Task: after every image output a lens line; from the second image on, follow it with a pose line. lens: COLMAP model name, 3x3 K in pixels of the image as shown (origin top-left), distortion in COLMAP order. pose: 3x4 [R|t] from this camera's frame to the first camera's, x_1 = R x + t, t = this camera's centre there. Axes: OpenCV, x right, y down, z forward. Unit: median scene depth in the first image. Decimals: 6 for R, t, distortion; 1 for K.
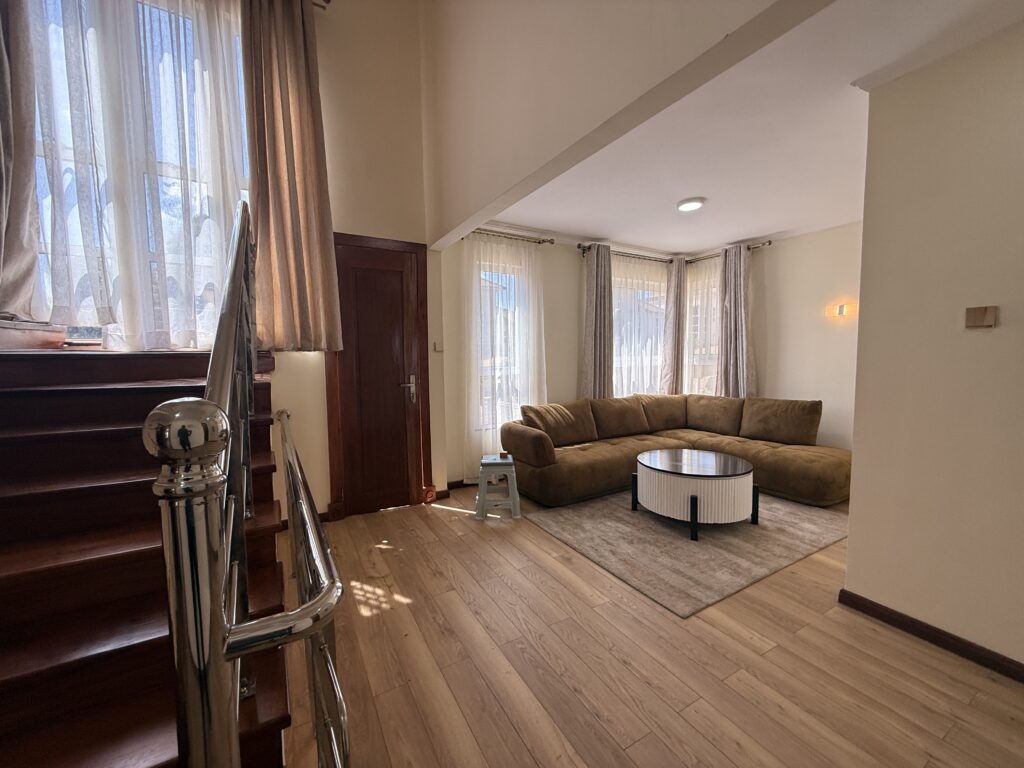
lens RADIAL K [[402.8, 0, 509.1], [0, 402.8, 385.5], [0, 0, 1]] dist [0.000411, -0.000007]
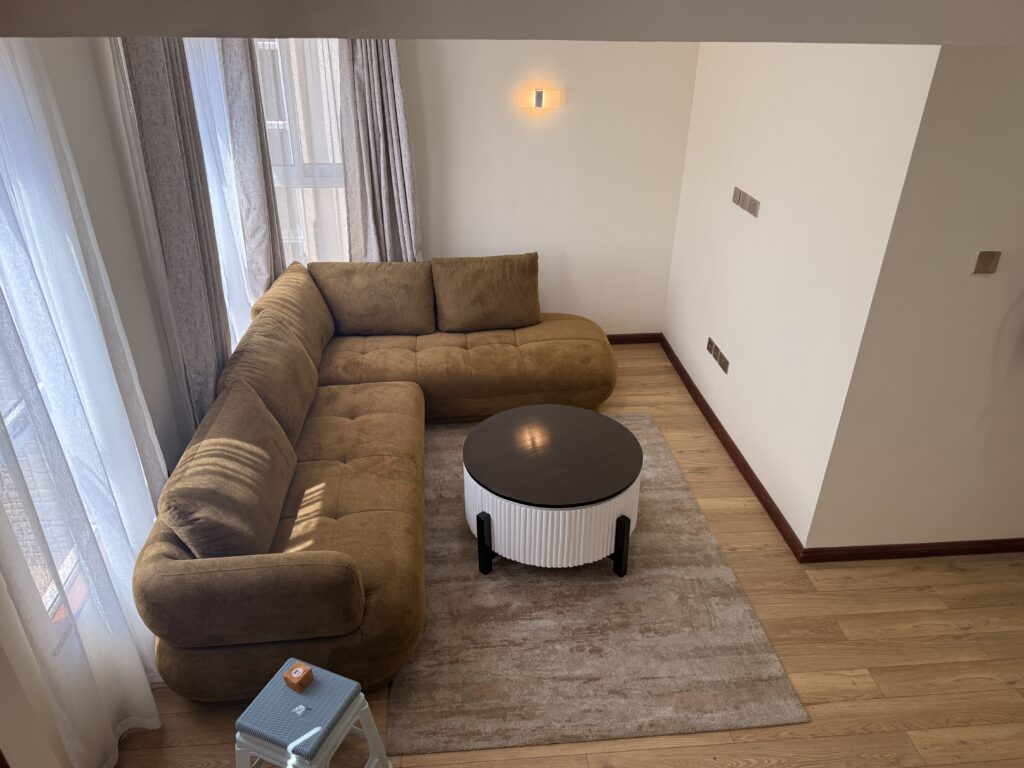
lens RADIAL K [[723.1, 0, 507.2], [0, 723.1, 389.6], [0, 0, 1]] dist [0.084656, -0.135474]
pose [[0.407879, -0.428618, 0.806177, -0.444625], [0.050789, 0.892247, 0.448683, -0.429056], [-0.911622, -0.142064, 0.385698, 0.790883]]
